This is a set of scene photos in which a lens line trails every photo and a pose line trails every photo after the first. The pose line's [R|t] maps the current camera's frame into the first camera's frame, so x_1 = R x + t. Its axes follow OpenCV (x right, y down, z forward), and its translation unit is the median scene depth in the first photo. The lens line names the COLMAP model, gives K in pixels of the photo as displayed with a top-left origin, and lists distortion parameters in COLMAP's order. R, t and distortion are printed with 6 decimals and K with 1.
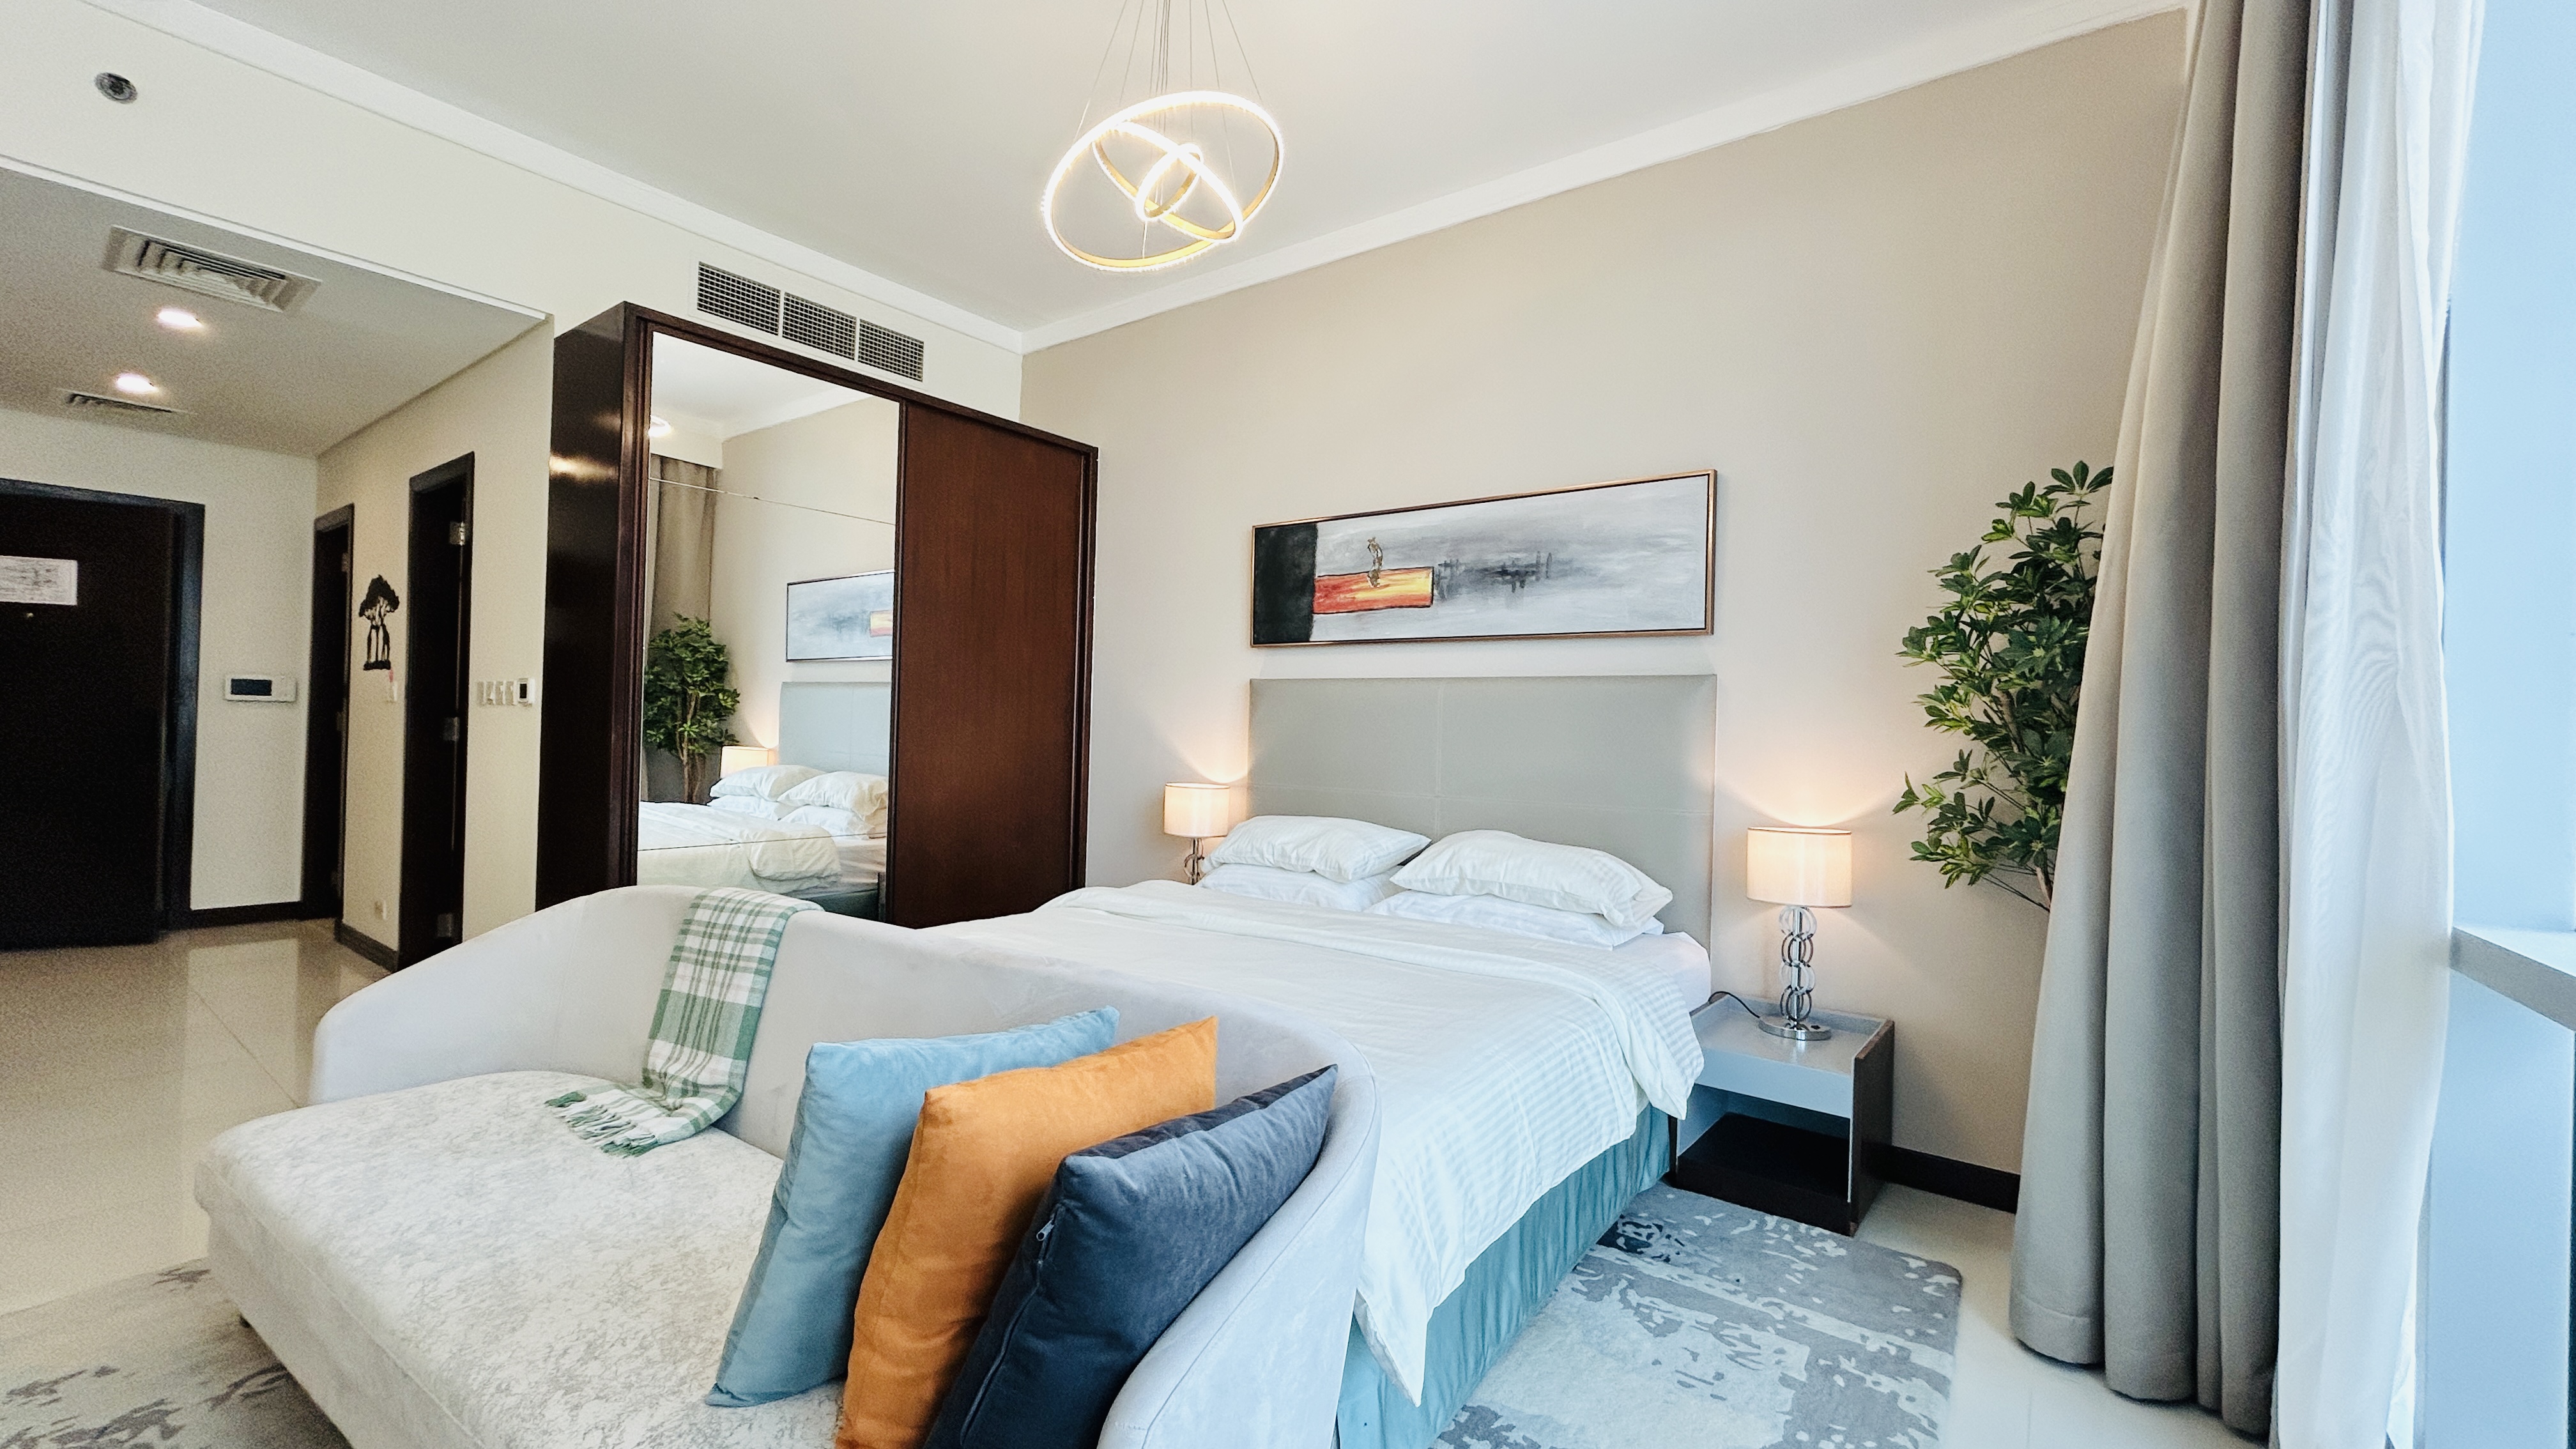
lens RADIAL K [[1033.5, 0, 1288.0], [0, 1033.5, 724.5], [0, 0, 1]] dist [-0.002162, -0.000147]
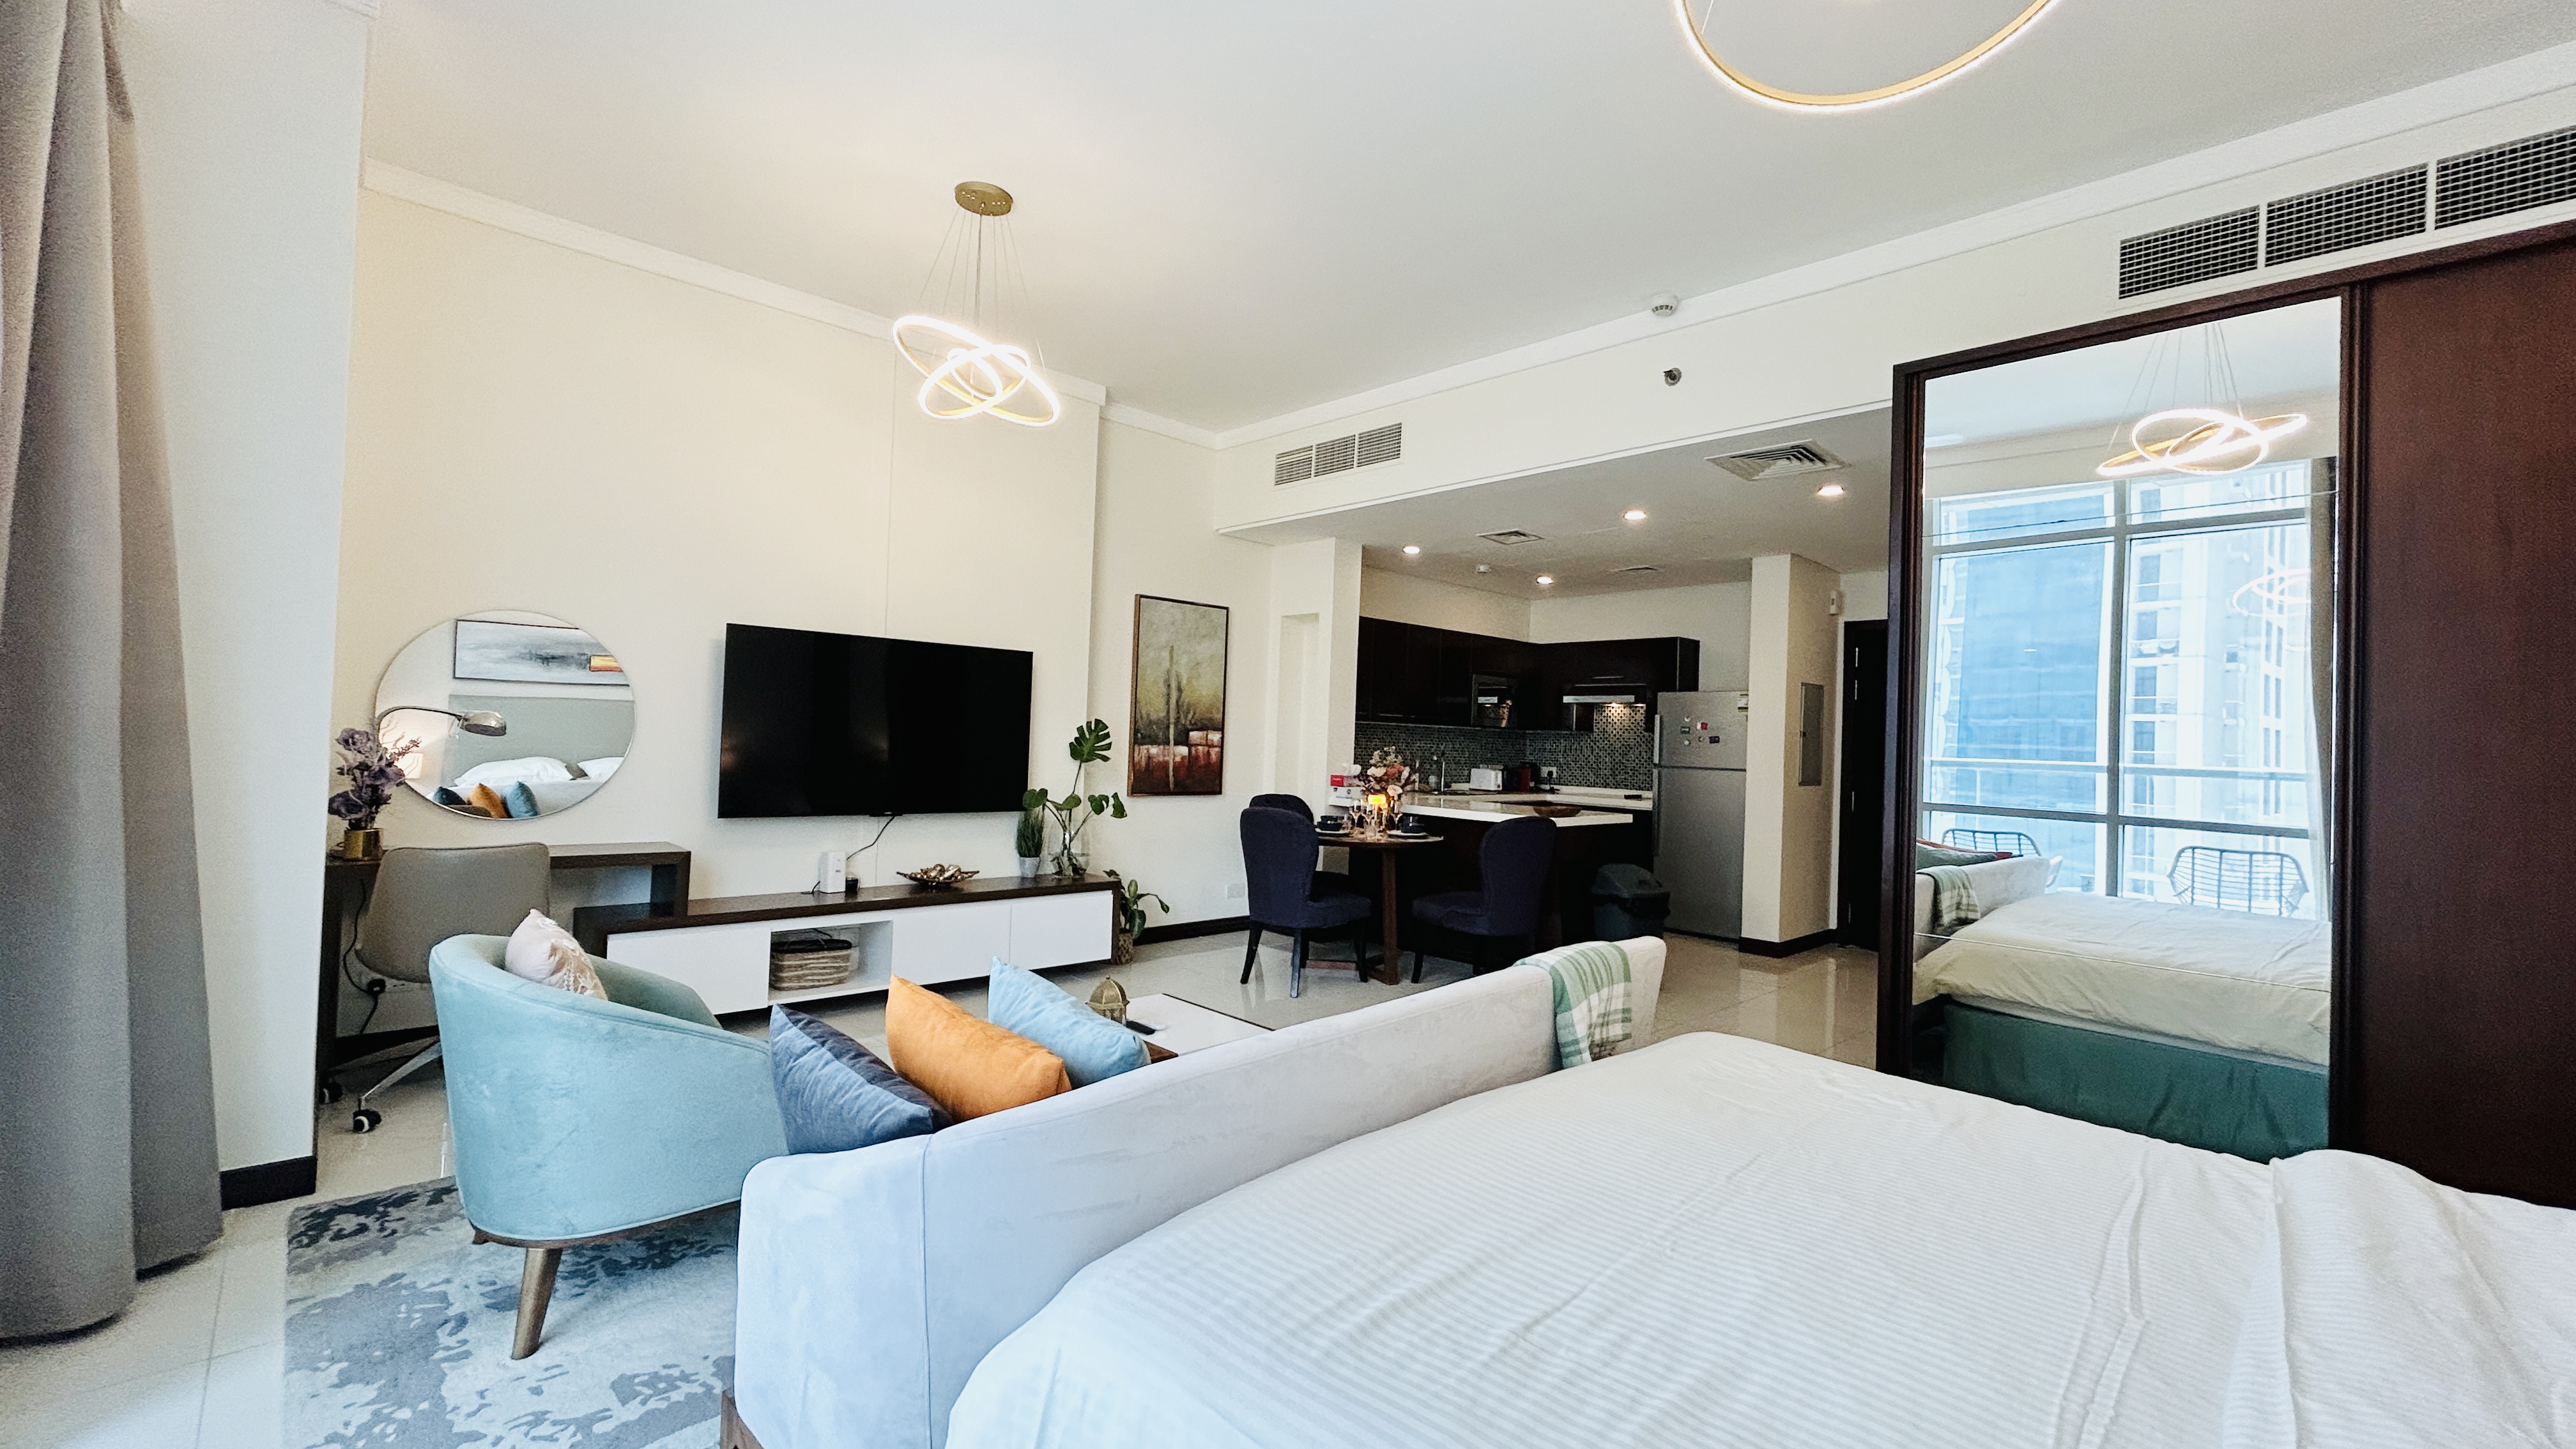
lens RADIAL K [[1033.5, 0, 1288.0], [0, 1033.5, 724.5], [0, 0, 1]] dist [-0.002162, -0.000147]
pose [[-0.150737, -0.048459, -0.987386, 0.369223], [-0.031365, 0.998529, -0.044218, -0.000212], [0.988076, 0.024304, -0.152035, 0.515086]]
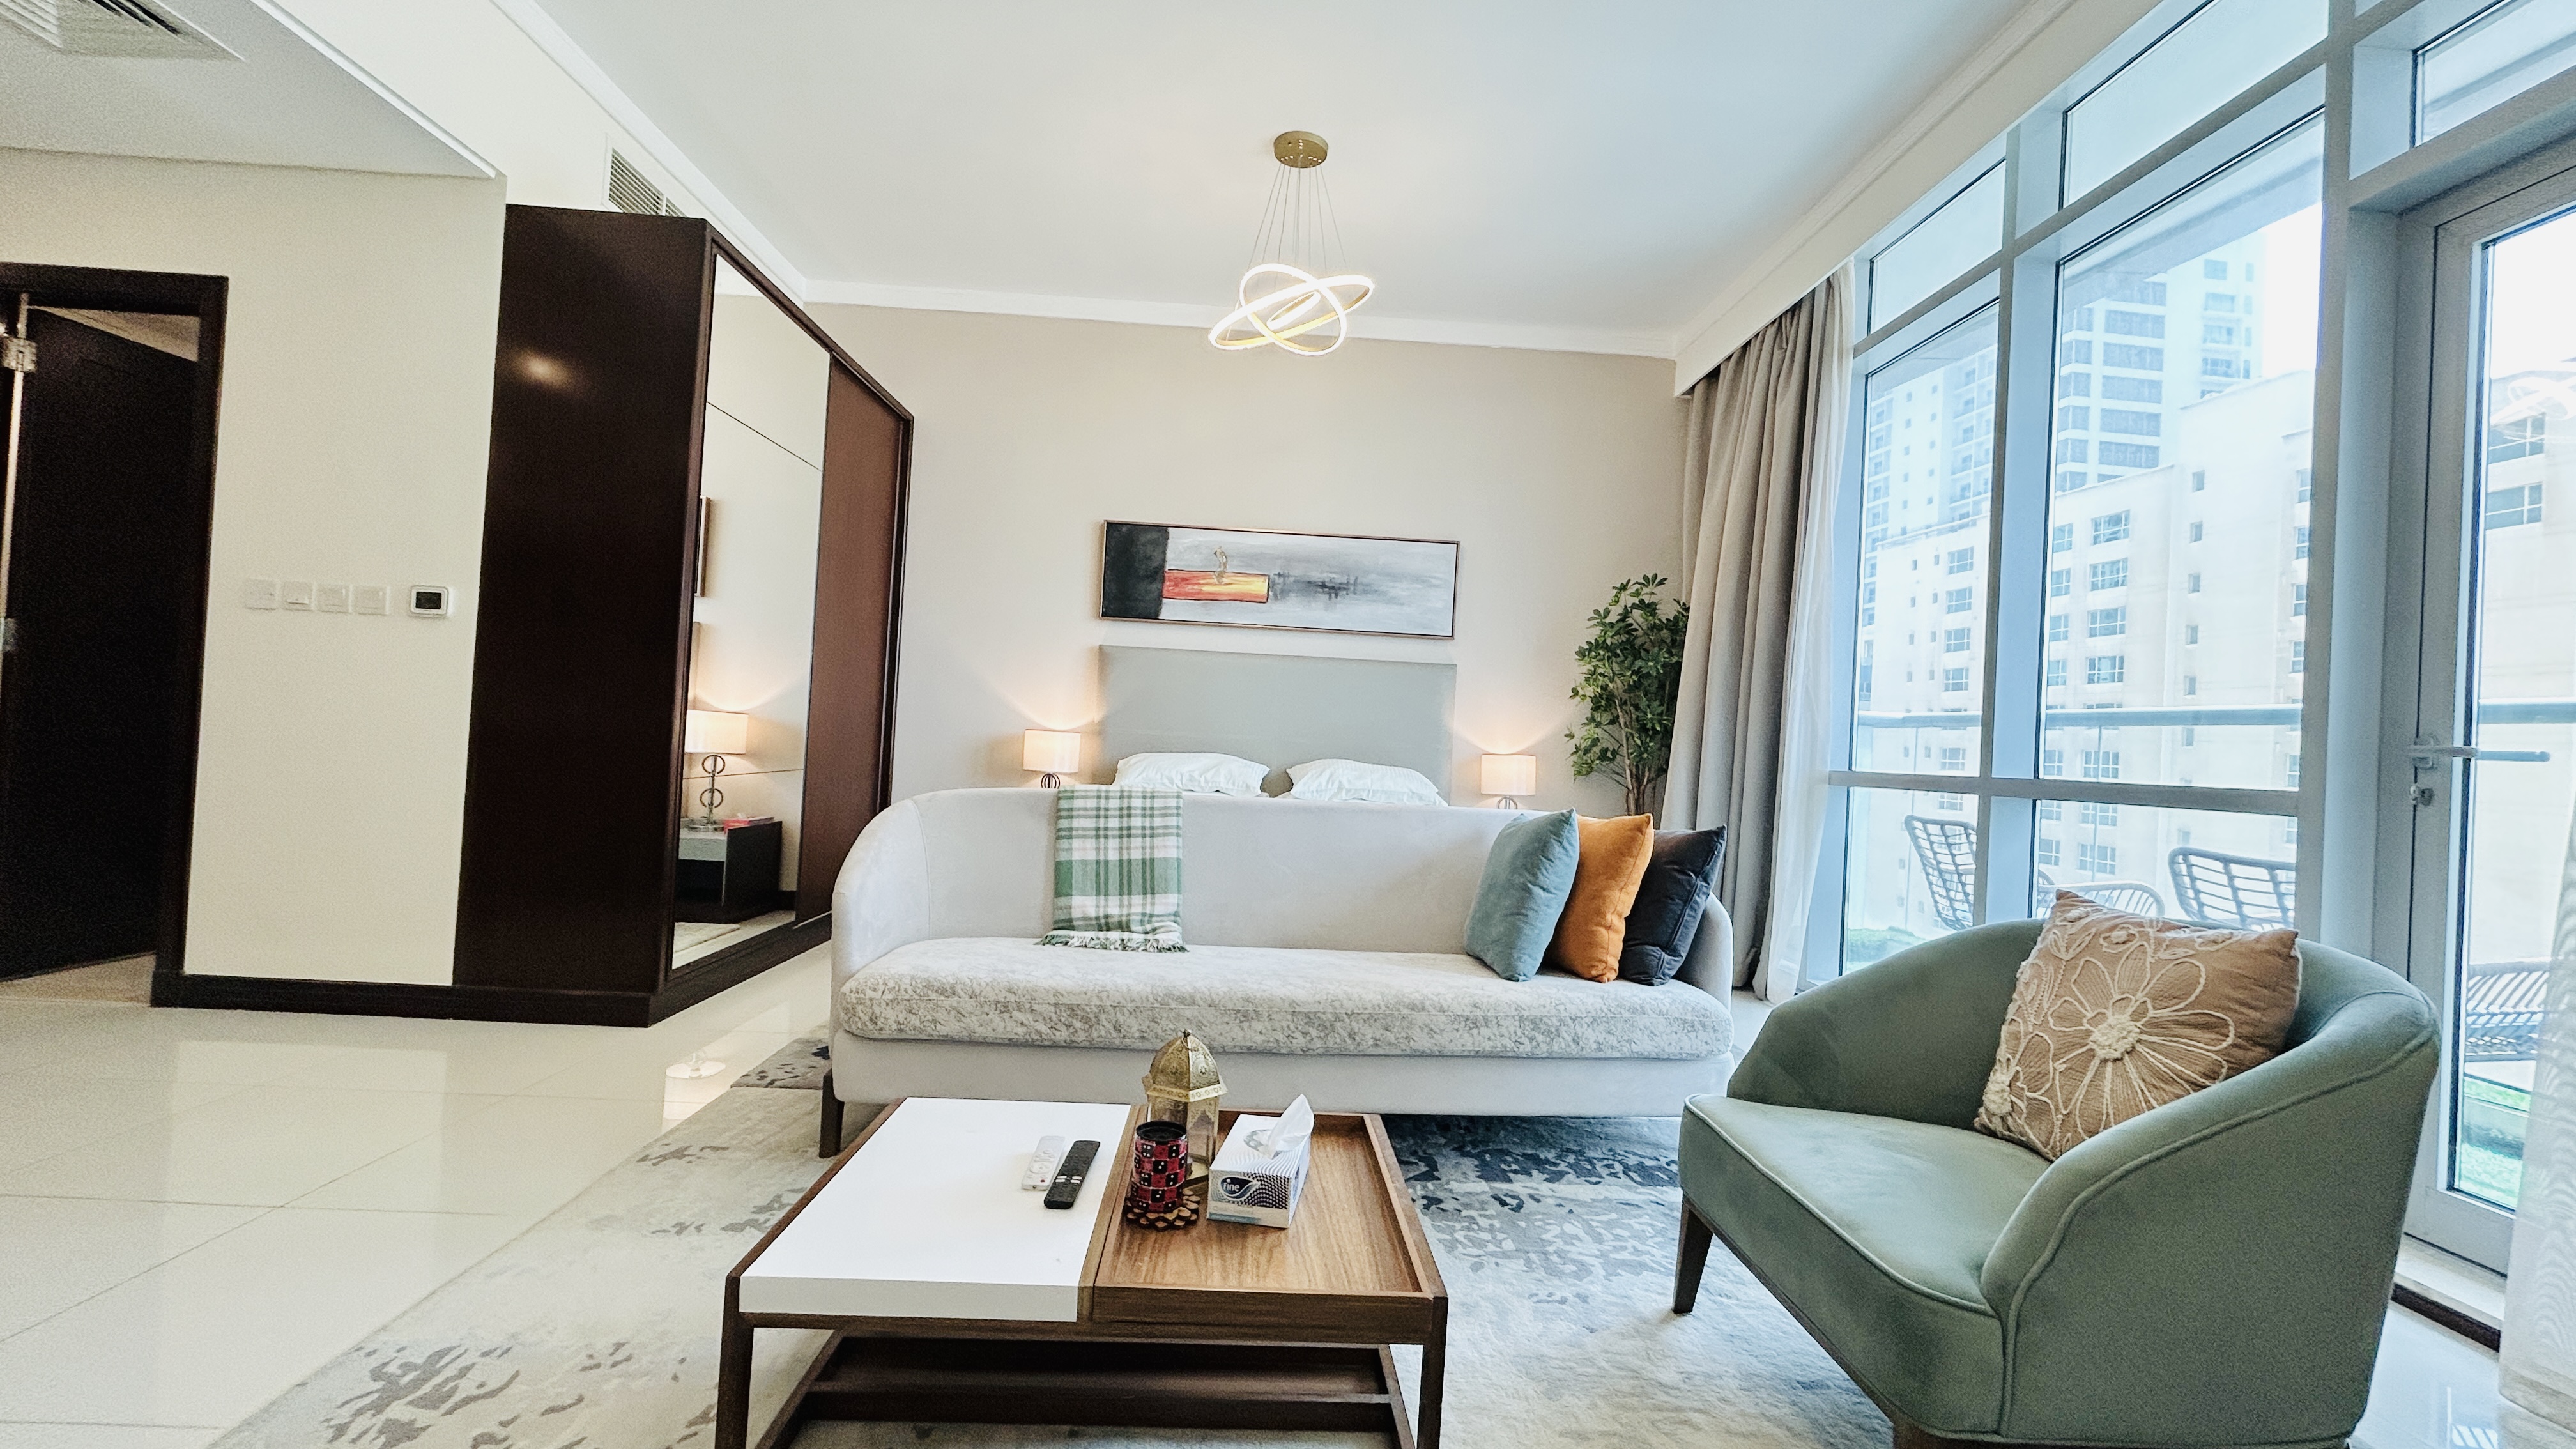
lens RADIAL K [[1024.6, 0, 1288.0], [0, 1024.6, 724.5], [0, 0, 1]] dist [0.001560, 0.000040]
pose [[0.779045, 0.022213, 0.626574, -0.739107], [-0.033444, 0.999422, 0.006151, 0.042720], [-0.626075, -0.025747, 0.779337, -0.110005]]
